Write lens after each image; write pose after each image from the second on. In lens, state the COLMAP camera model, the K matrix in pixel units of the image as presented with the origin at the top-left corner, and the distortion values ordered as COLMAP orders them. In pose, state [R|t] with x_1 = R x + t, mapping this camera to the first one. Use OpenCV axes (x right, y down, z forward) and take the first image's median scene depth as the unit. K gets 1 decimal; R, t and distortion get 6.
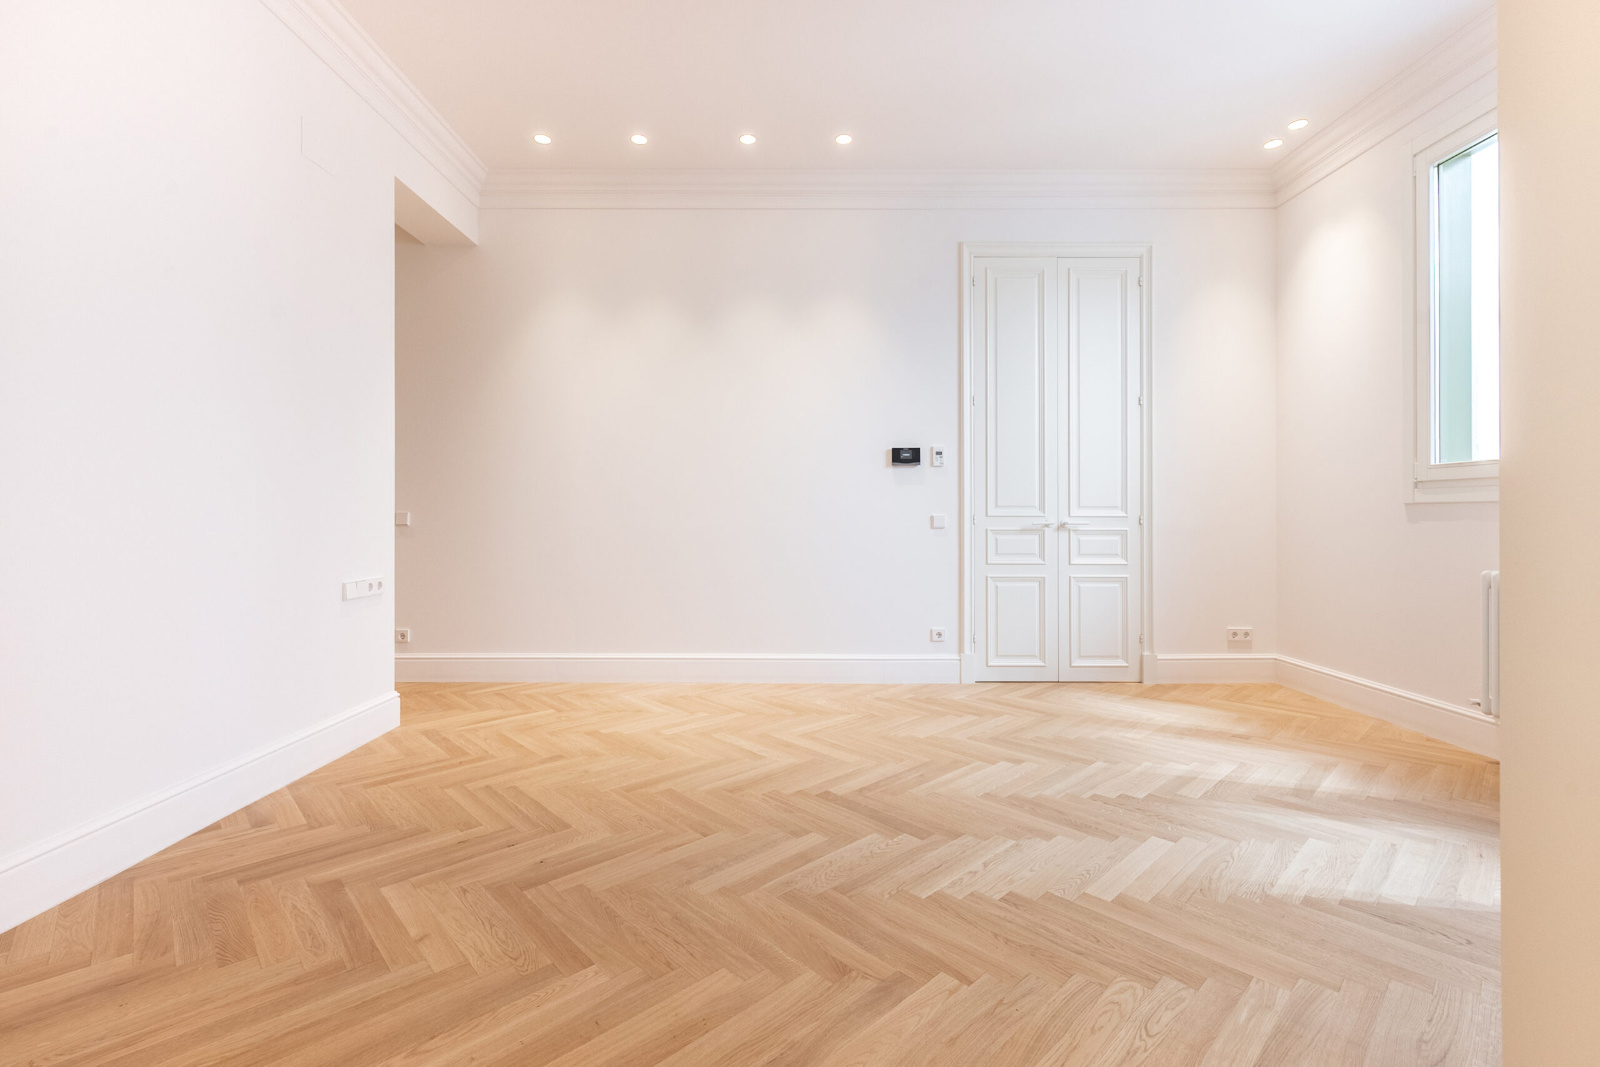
lens RADIAL K [[669.6, 0, 797.8], [0, 669.6, 515.3], [0, 0, 1]] dist [-0.000246, -0.000029]
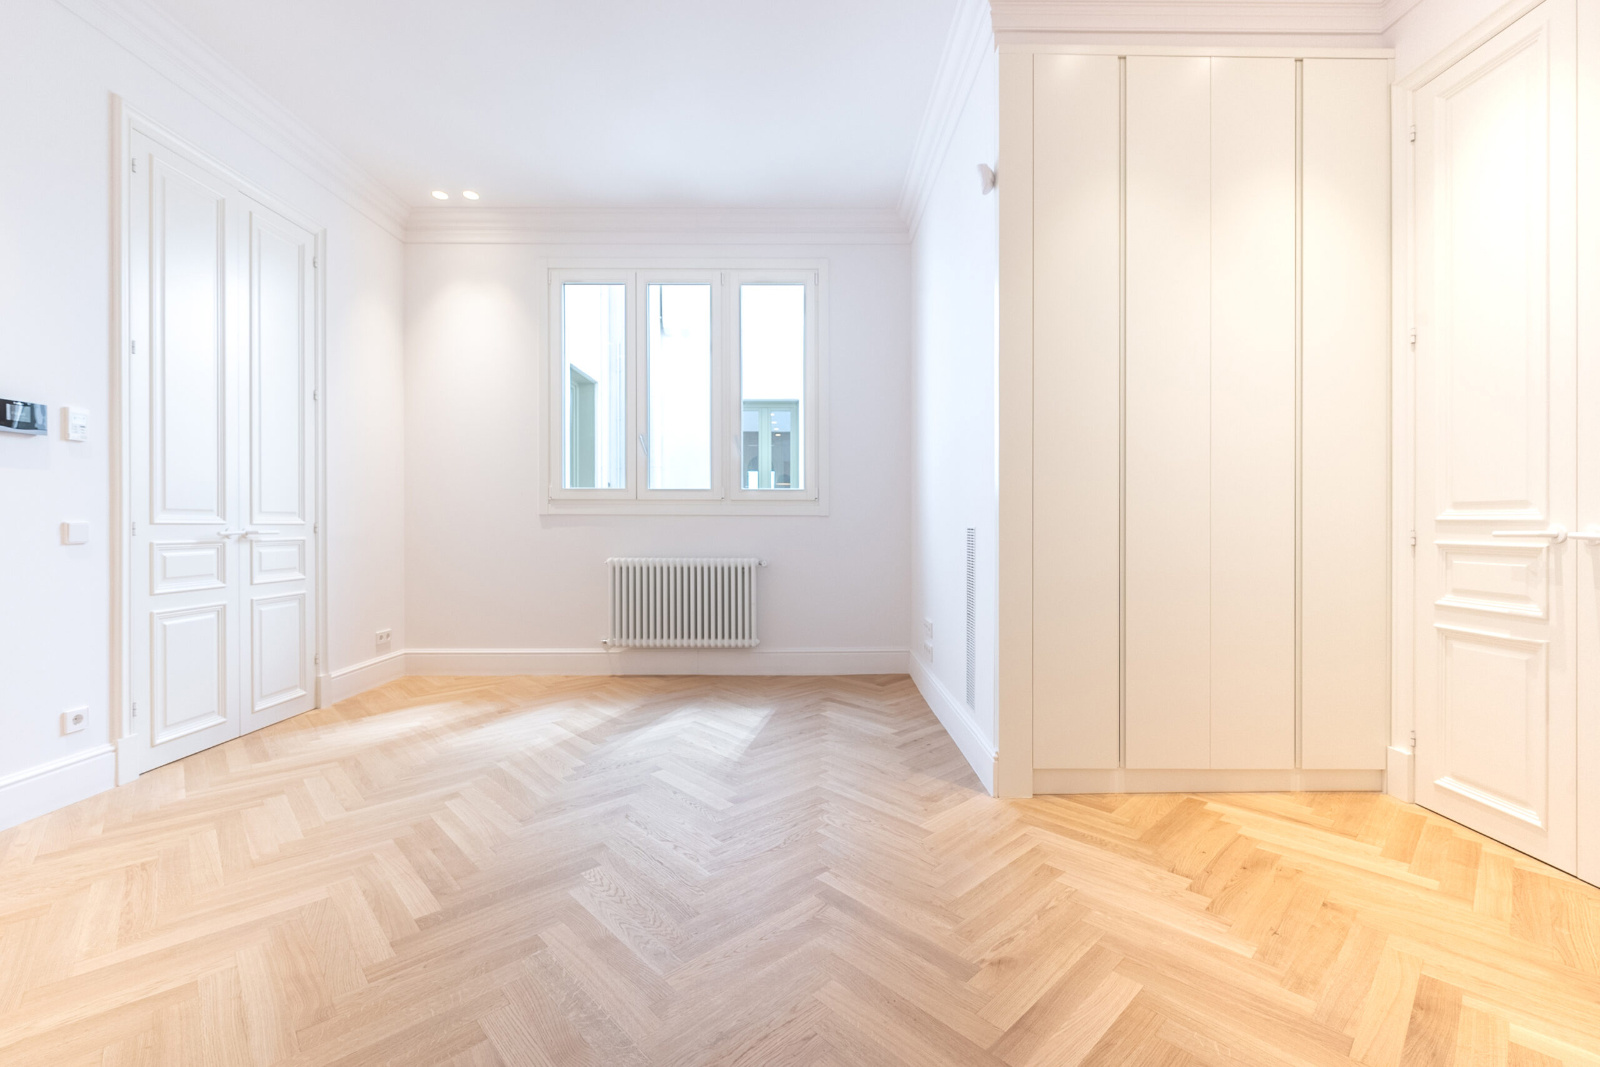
lens RADIAL K [[649.7, 0, 801.4], [0, 649.7, 525.8], [0, 0, 1]] dist [-0.000344, -0.000064]
pose [[0.049982, -0.003652, 0.998743, -0.336493], [-0.000723, 0.999993, 0.003693, 0.000259], [-0.998750, -0.000906, 0.049979, 0.314601]]
